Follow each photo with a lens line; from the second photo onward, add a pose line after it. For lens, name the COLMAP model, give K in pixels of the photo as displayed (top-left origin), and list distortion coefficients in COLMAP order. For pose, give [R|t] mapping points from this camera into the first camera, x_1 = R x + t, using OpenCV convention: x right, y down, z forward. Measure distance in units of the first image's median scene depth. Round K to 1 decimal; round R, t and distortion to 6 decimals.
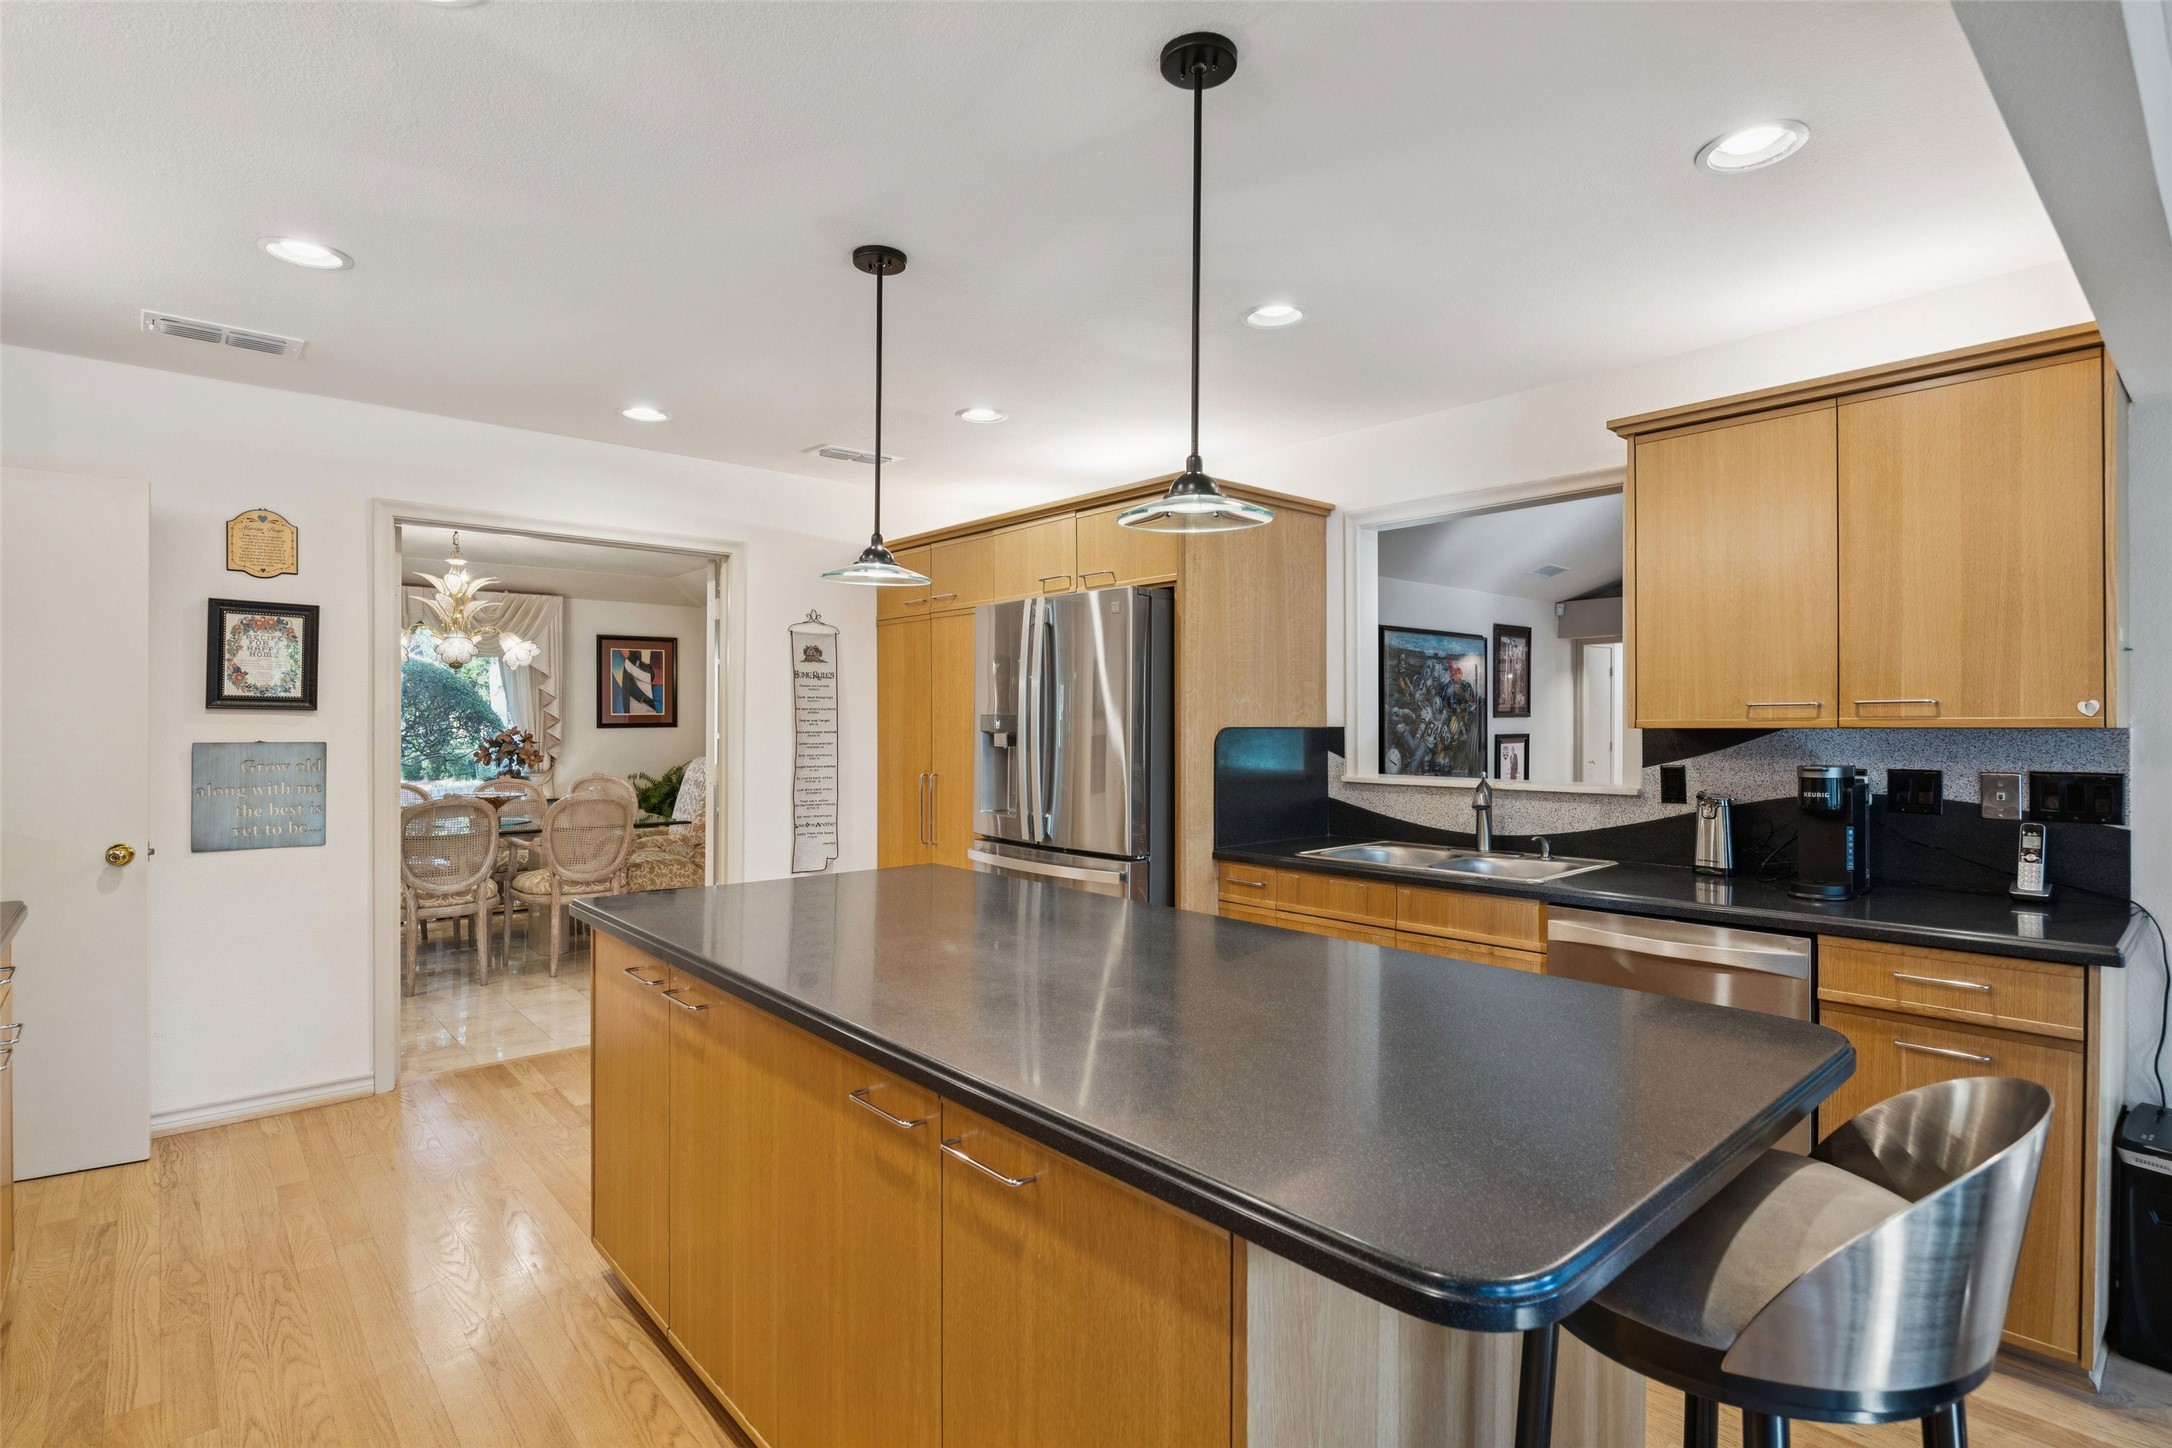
lens RADIAL K [[1061.4, 0, 1090.9], [0, 1061.4, 697.0], [0, 0, 1]] dist [-0.010658, -0.000174]
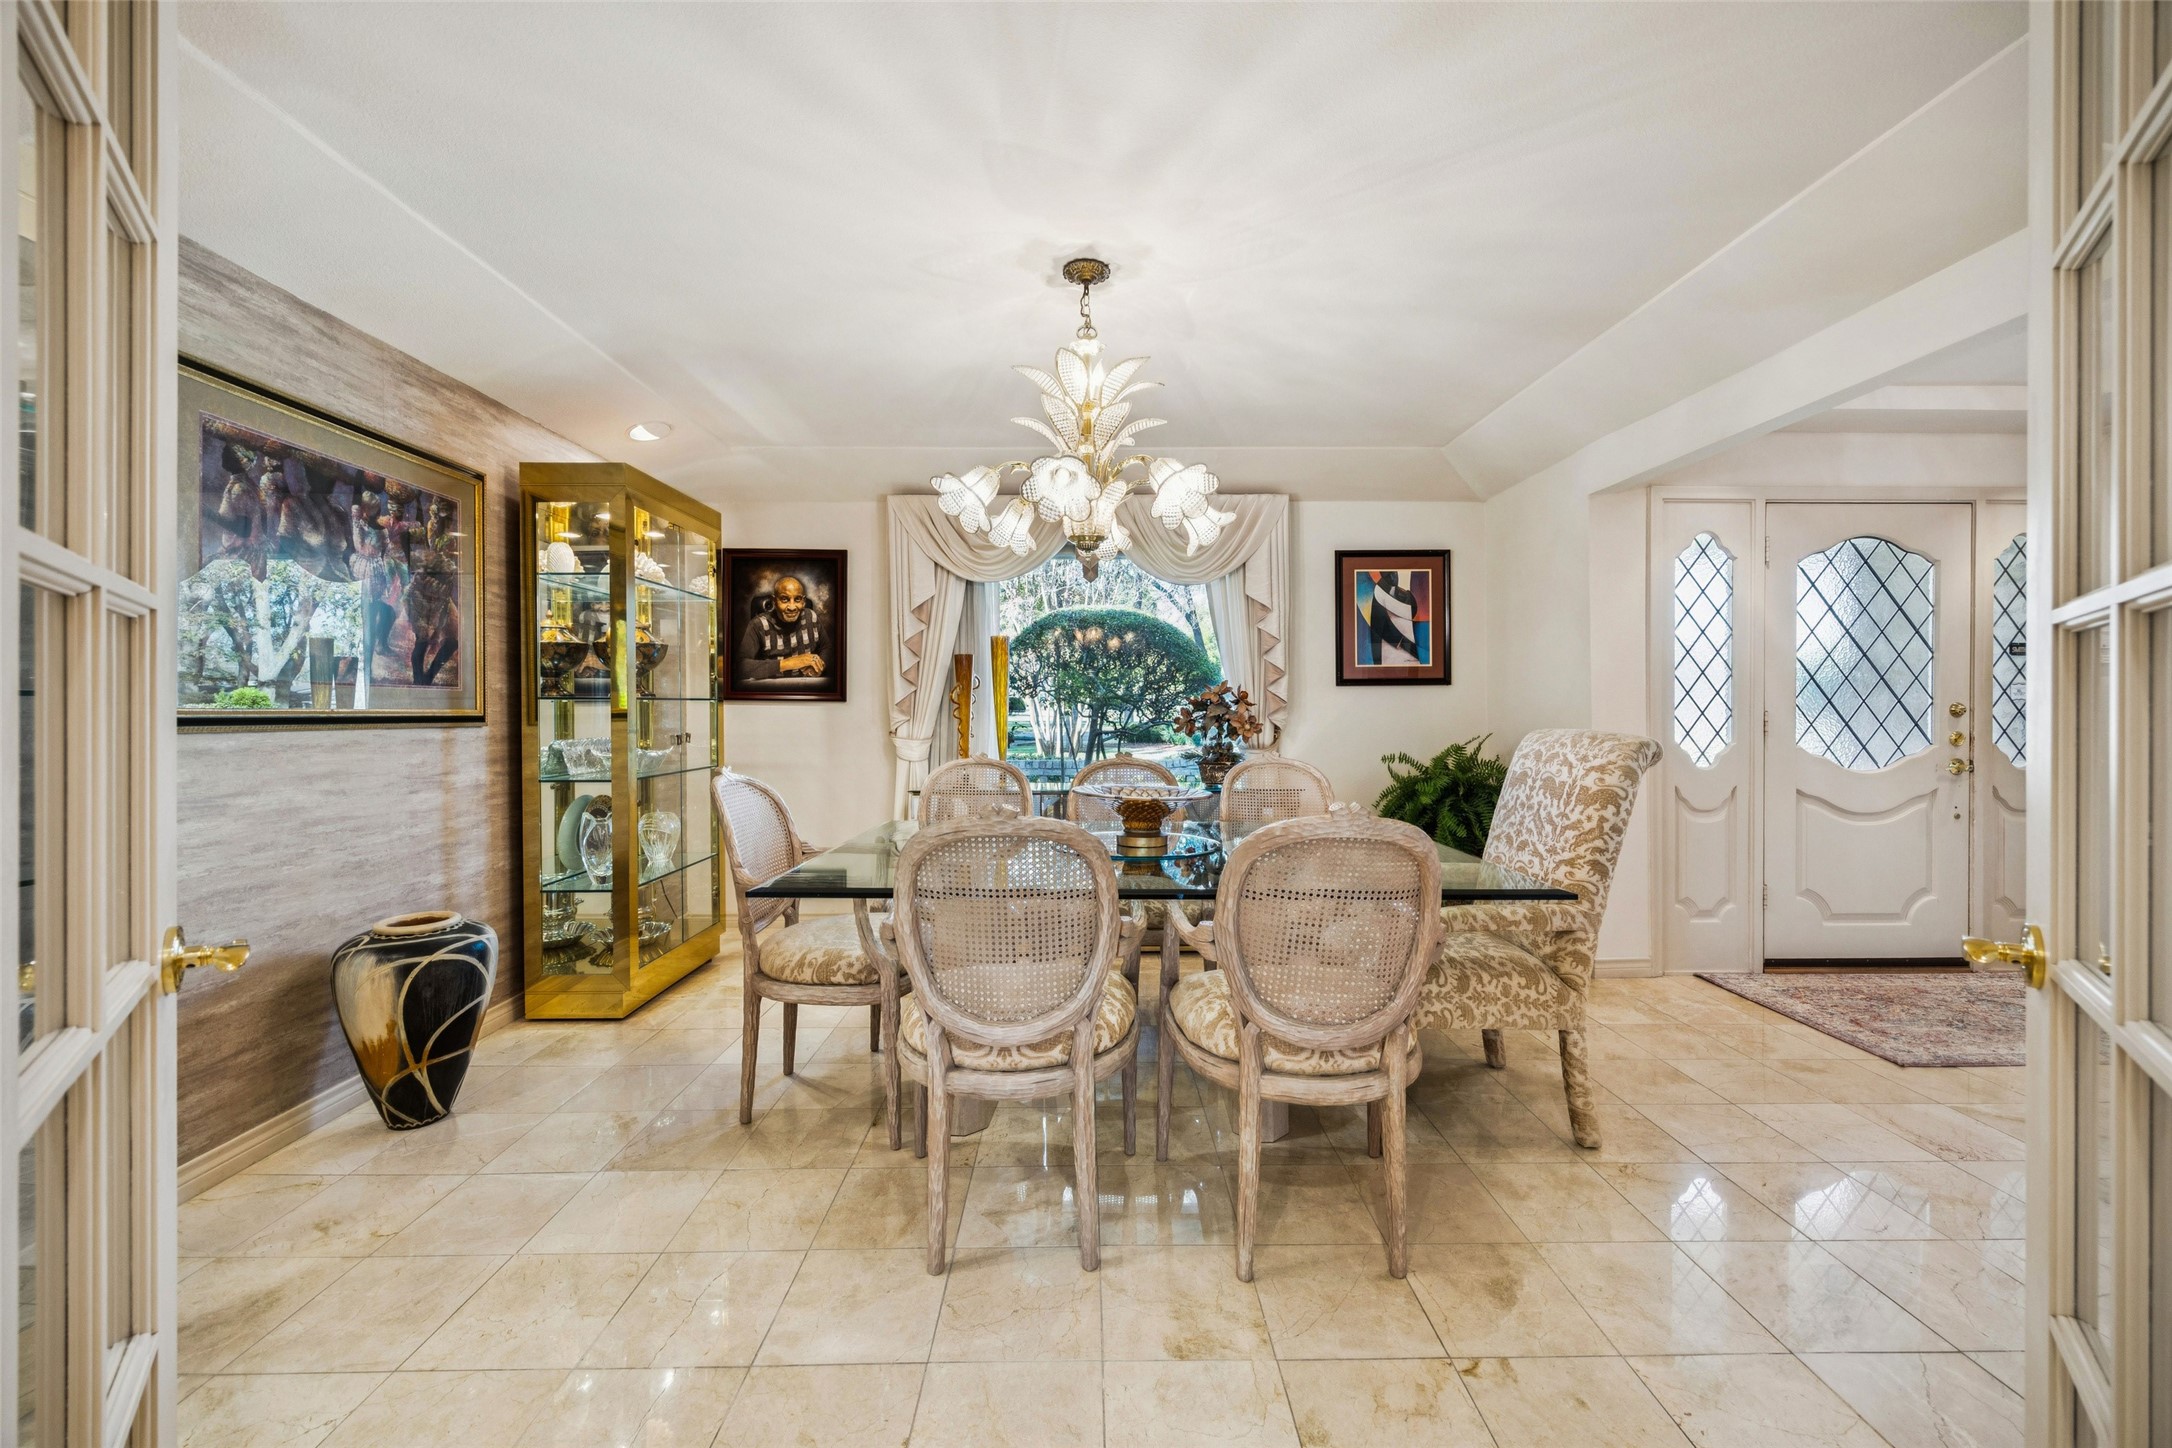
lens RADIAL K [[836.2, 0, 1096.4], [0, 836.2, 718.4], [0, 0, 1]] dist [-0.002209, 0.000073]
pose [[0.758254, 0.009067, -0.651896, -0.240094], [0.016382, 0.999323, 0.032954, 0.031427], [0.651753, -0.035667, 0.757592, 0.506413]]
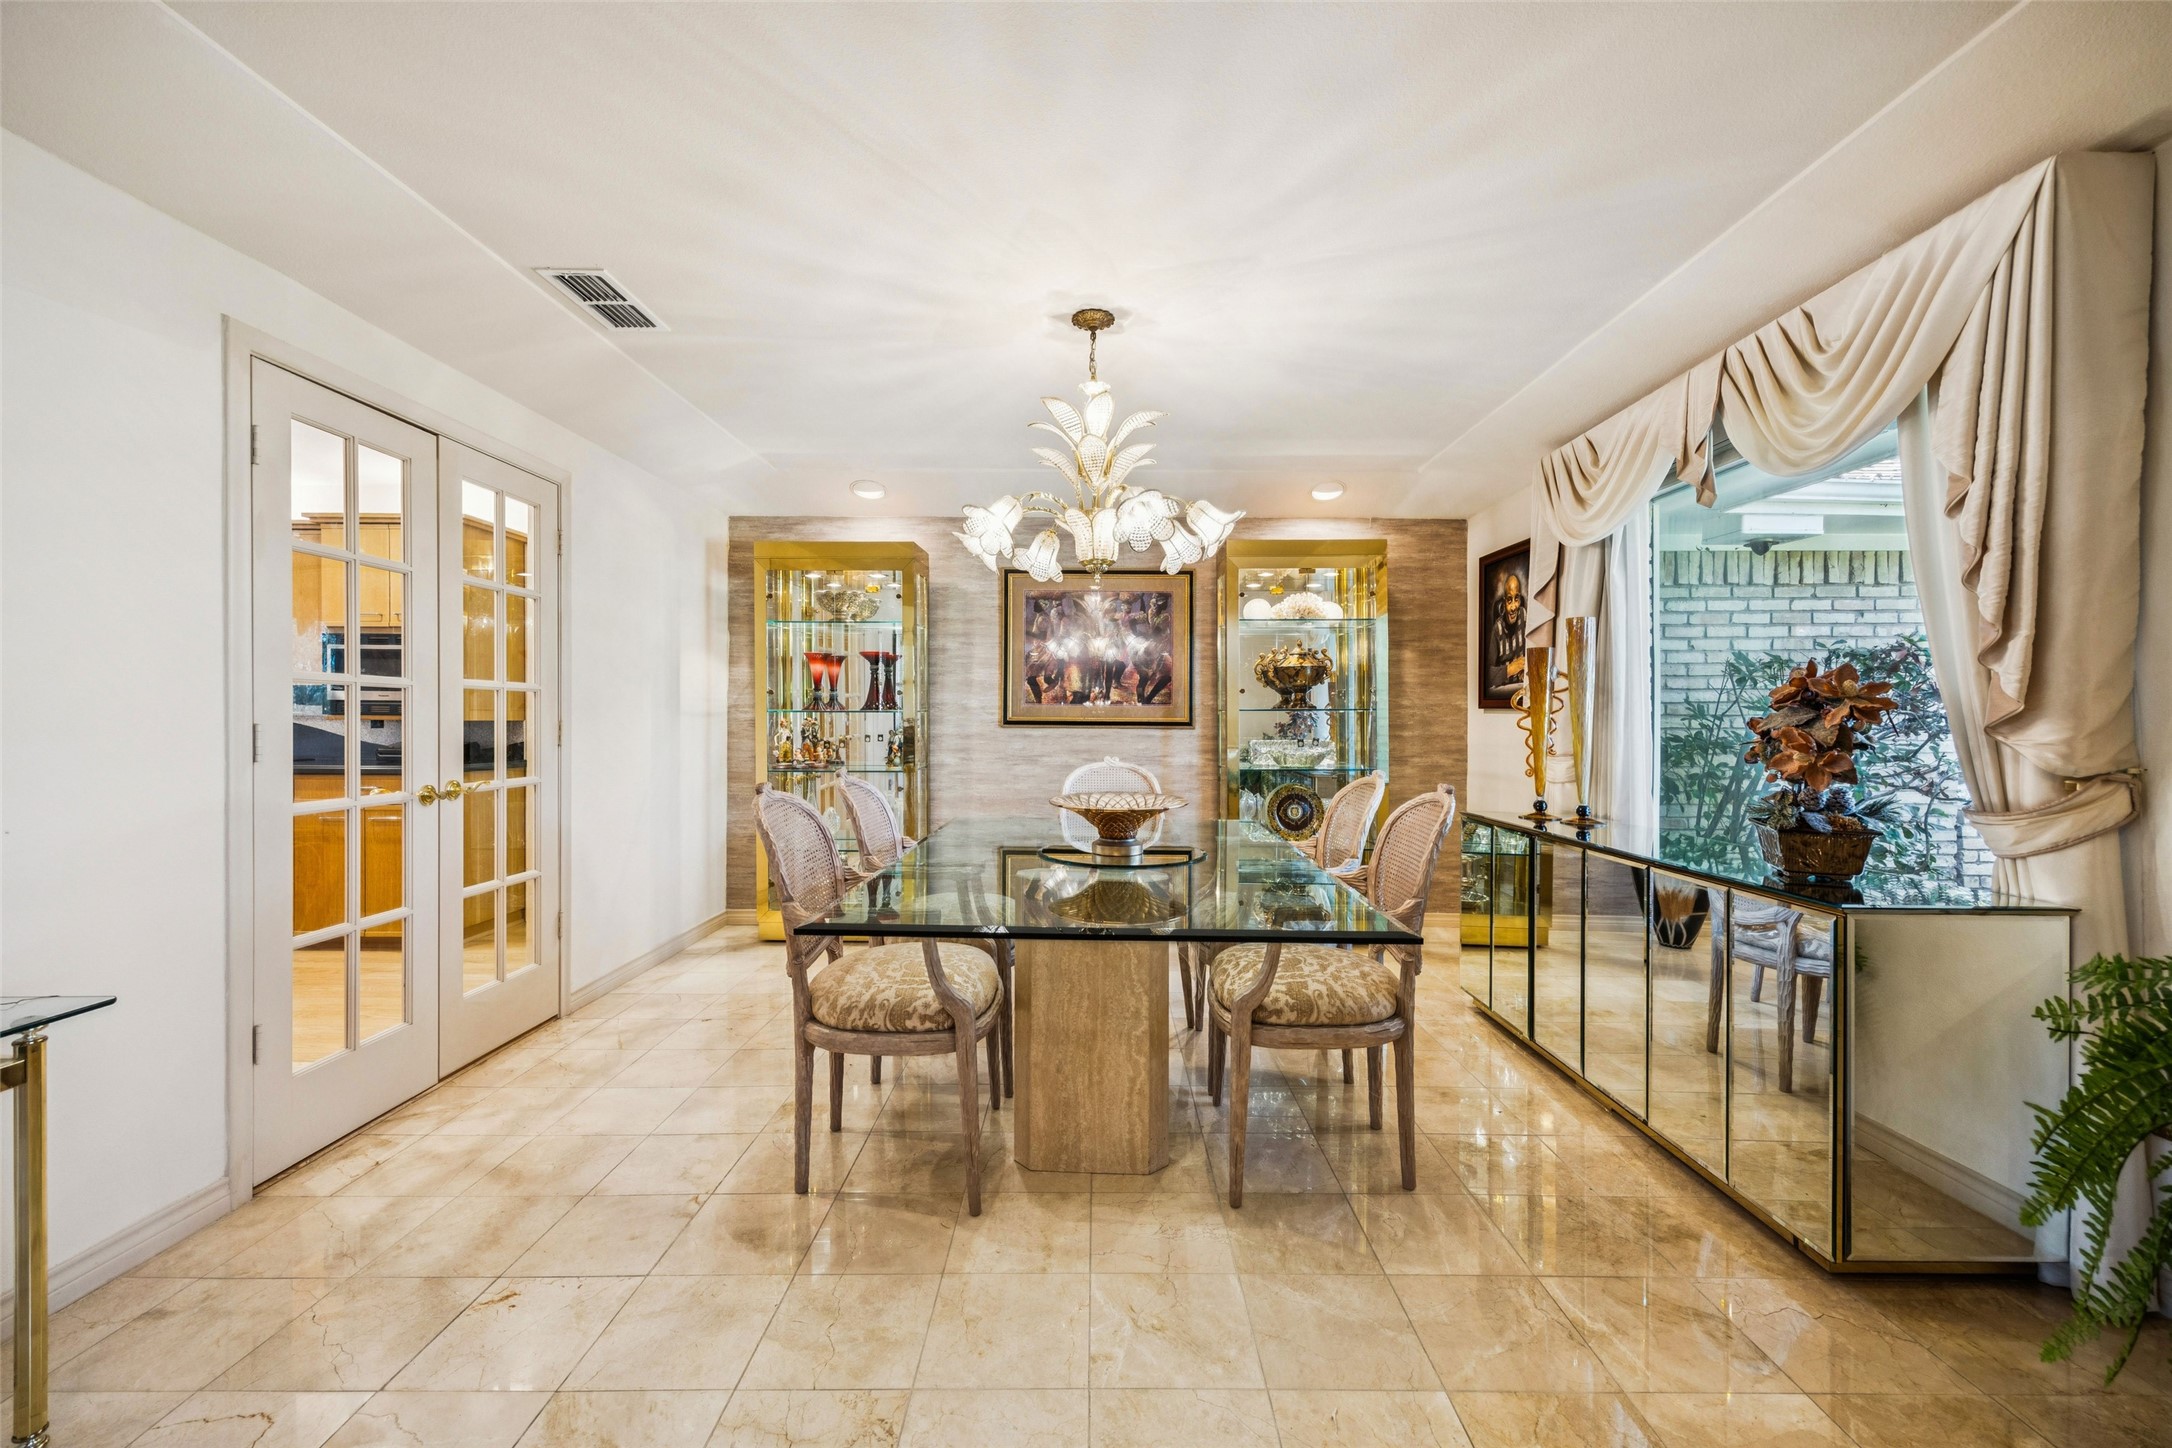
lens RADIAL K [[884.4, 0, 1089.7], [0, 884.4, 717.7], [0, 0, 1]] dist [0.000636, 0.000097]
pose [[-0.670579, 0.000184, -0.741838, -0.178258], [0.020605, 0.999619, -0.018378, 0.045088], [0.741552, -0.027609, -0.670327, 0.977296]]
